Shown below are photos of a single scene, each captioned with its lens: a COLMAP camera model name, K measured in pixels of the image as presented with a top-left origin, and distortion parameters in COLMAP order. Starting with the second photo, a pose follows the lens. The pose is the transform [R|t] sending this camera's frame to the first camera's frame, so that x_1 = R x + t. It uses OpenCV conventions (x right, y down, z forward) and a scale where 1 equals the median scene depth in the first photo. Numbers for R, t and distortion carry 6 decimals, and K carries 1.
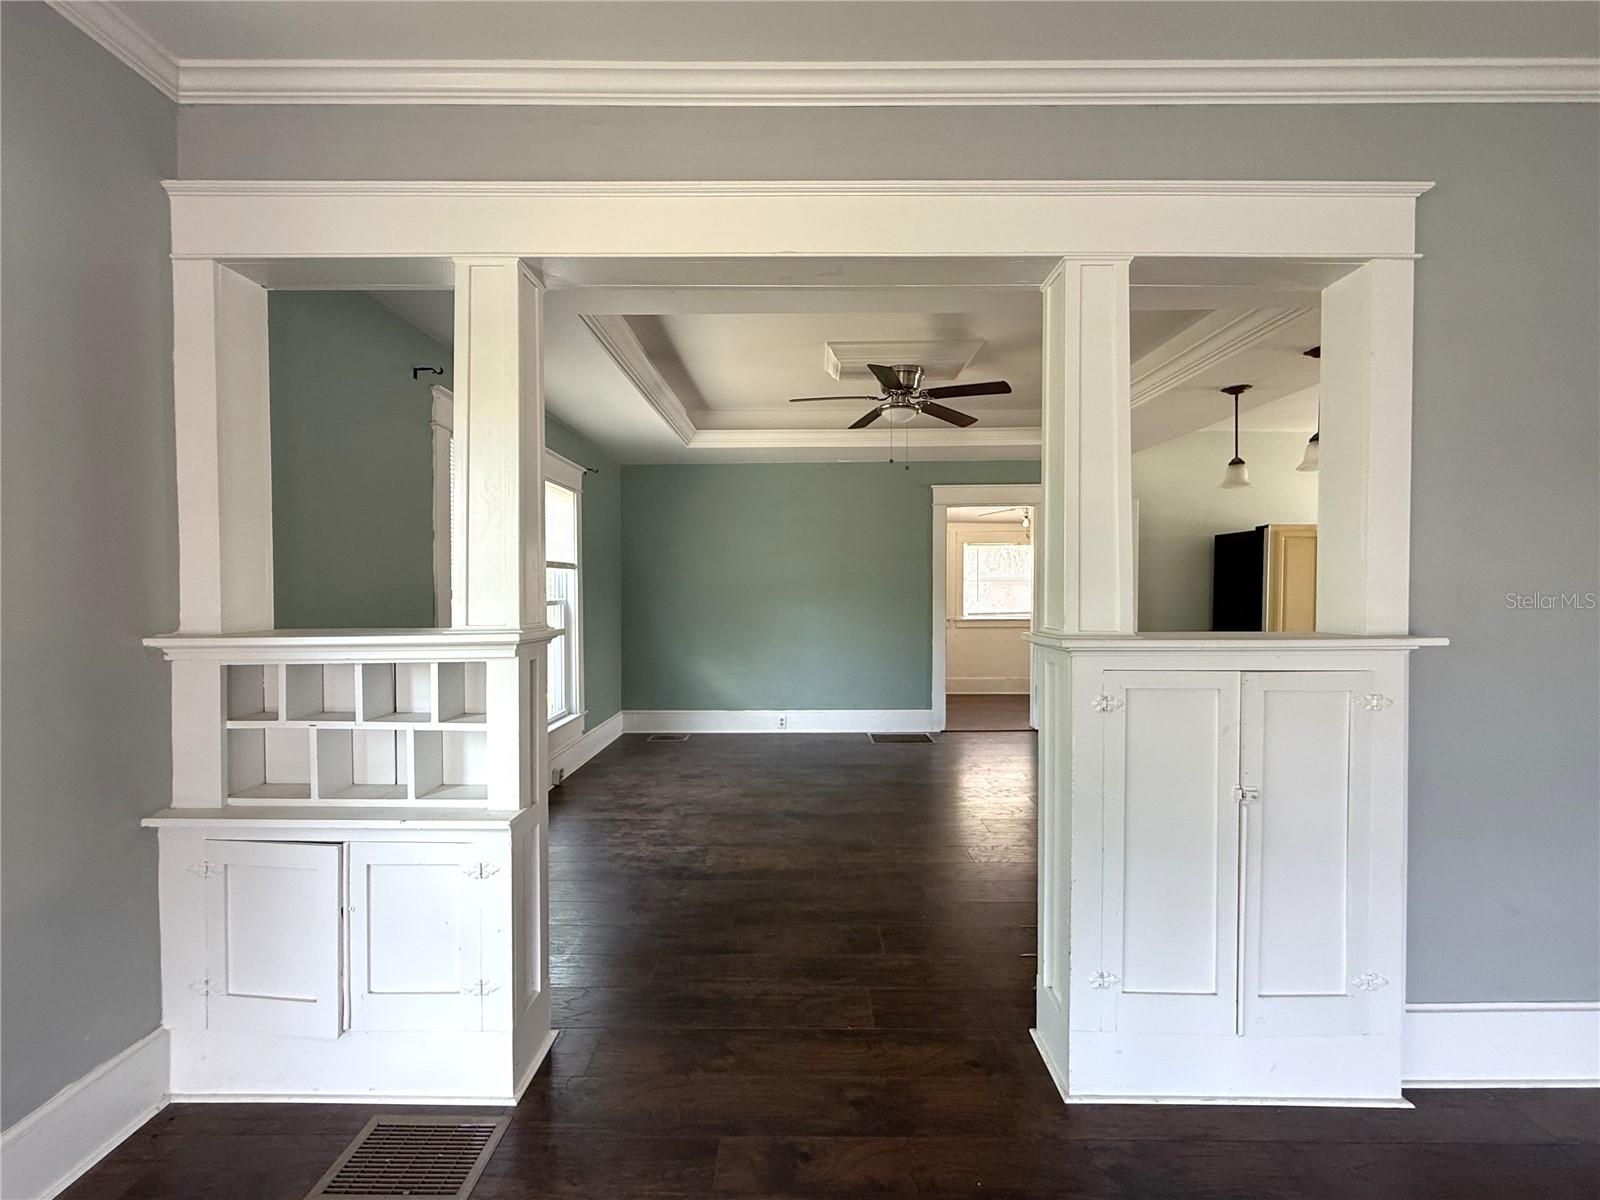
lens RADIAL K [[656.0, 0, 806.6], [0, 656.0, 600.2], [0, 0, 1]] dist [0.000384, -0.000087]
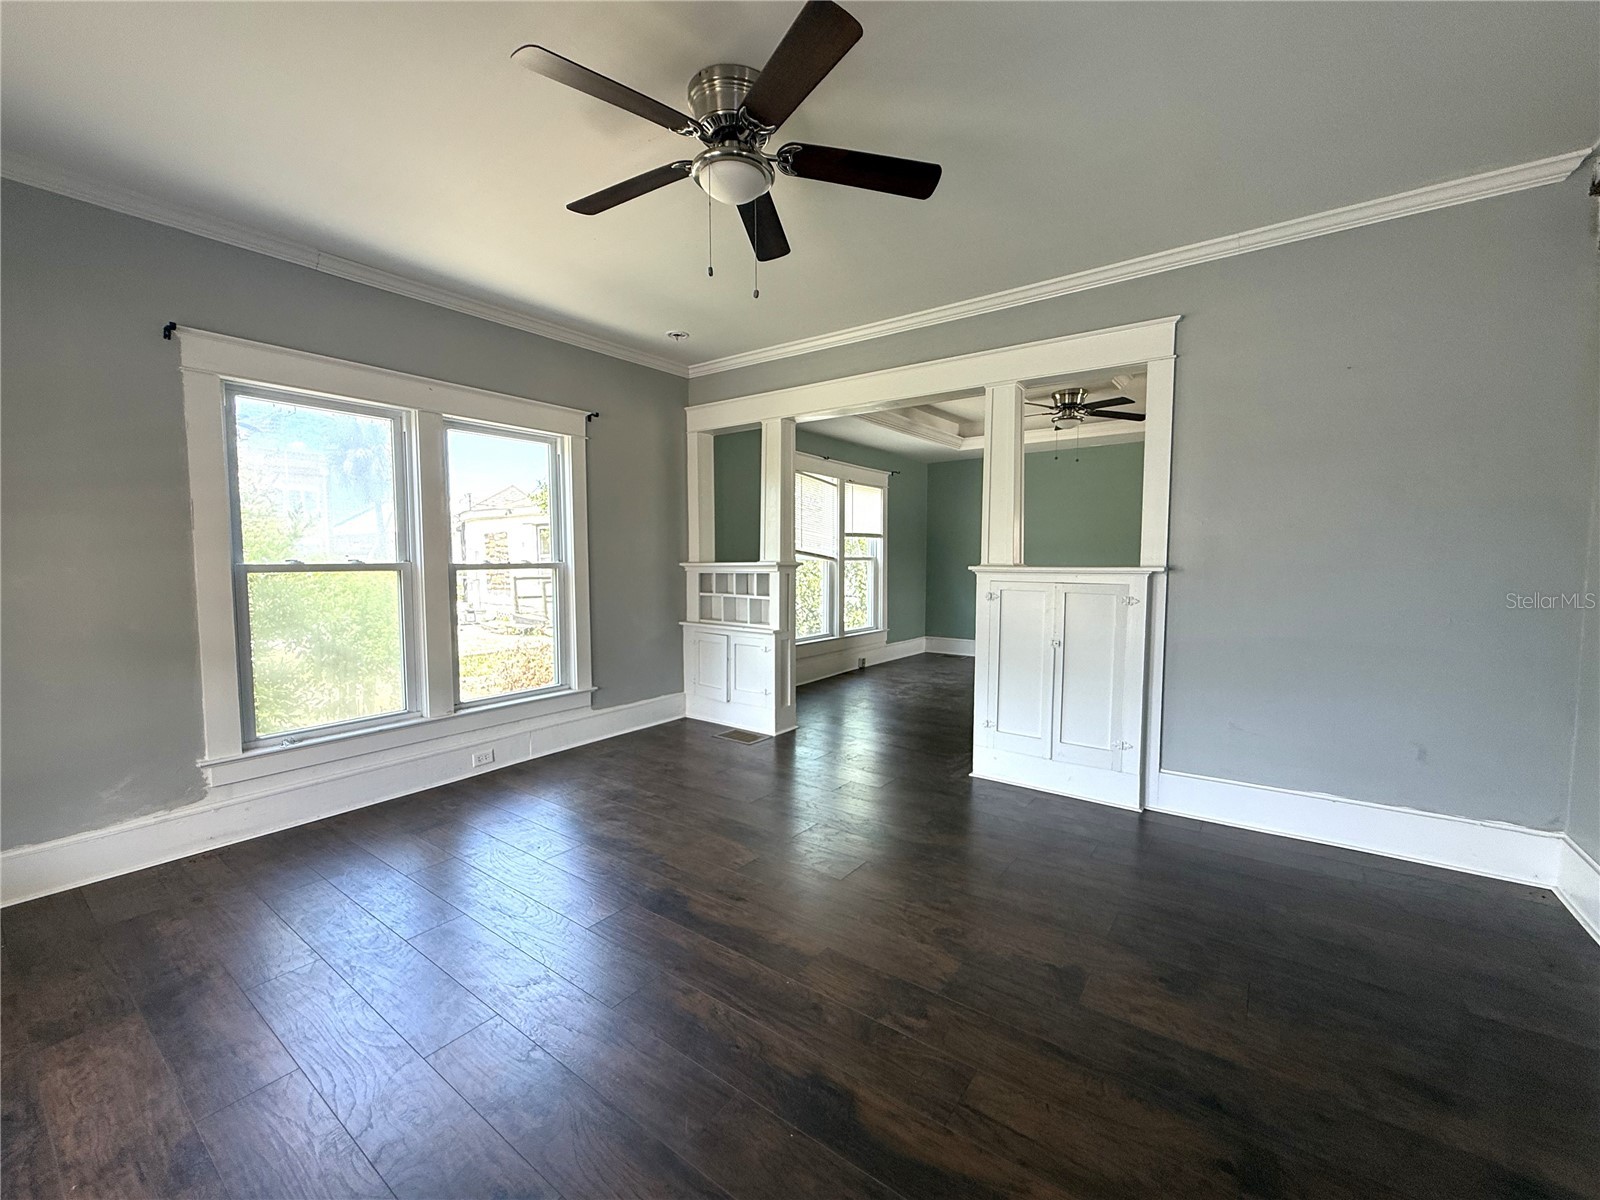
lens RADIAL K [[656.0, 0, 806.6], [0, 656.0, 600.2], [0, 0, 1]] dist [0.000384, -0.000087]
pose [[0.812792, 0.041883, -0.581046, 1.160138], [-0.014283, 0.998545, 0.051998, 0.064415], [0.582378, -0.033965, 0.812208, -1.058083]]
